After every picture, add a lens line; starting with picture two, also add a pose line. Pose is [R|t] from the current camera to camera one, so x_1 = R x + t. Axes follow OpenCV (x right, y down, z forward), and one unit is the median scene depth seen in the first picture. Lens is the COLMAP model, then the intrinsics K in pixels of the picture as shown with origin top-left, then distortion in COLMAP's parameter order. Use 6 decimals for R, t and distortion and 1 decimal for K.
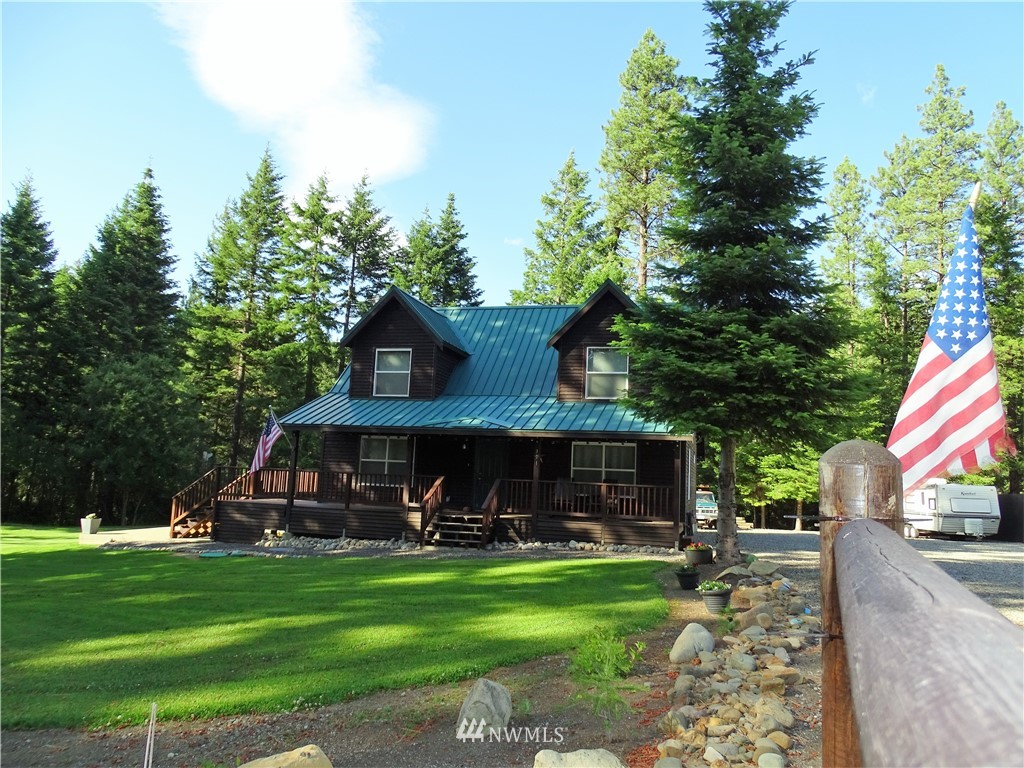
lens RADIAL K [[723.7, 0, 516.5], [0, 723.7, 386.3], [0, 0, 1]] dist [0.003091, 0.003669]
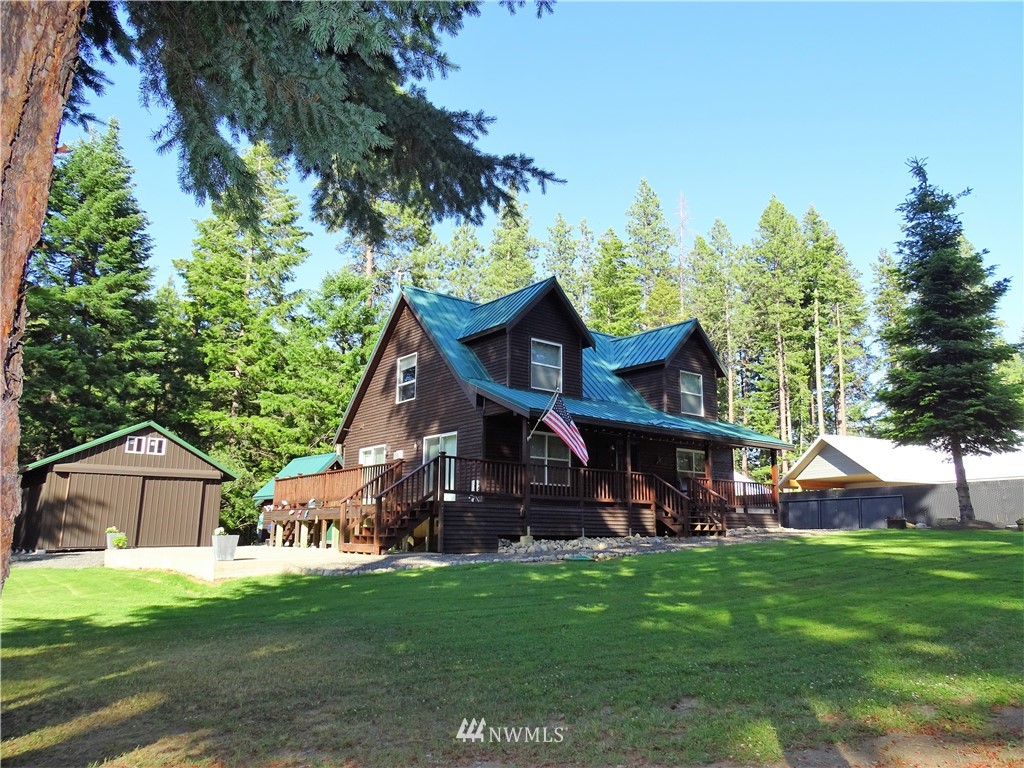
lens RADIAL K [[725.9, 0, 512.0], [0, 725.9, 384.0], [0, 0, 1]] dist [0.003503, -0.003599]
pose [[0.591235, 0.125657, 0.796650, -0.468929], [-0.084707, 0.991999, -0.093604, 0.047462], [-0.802038, -0.012140, 0.597149, 0.225112]]
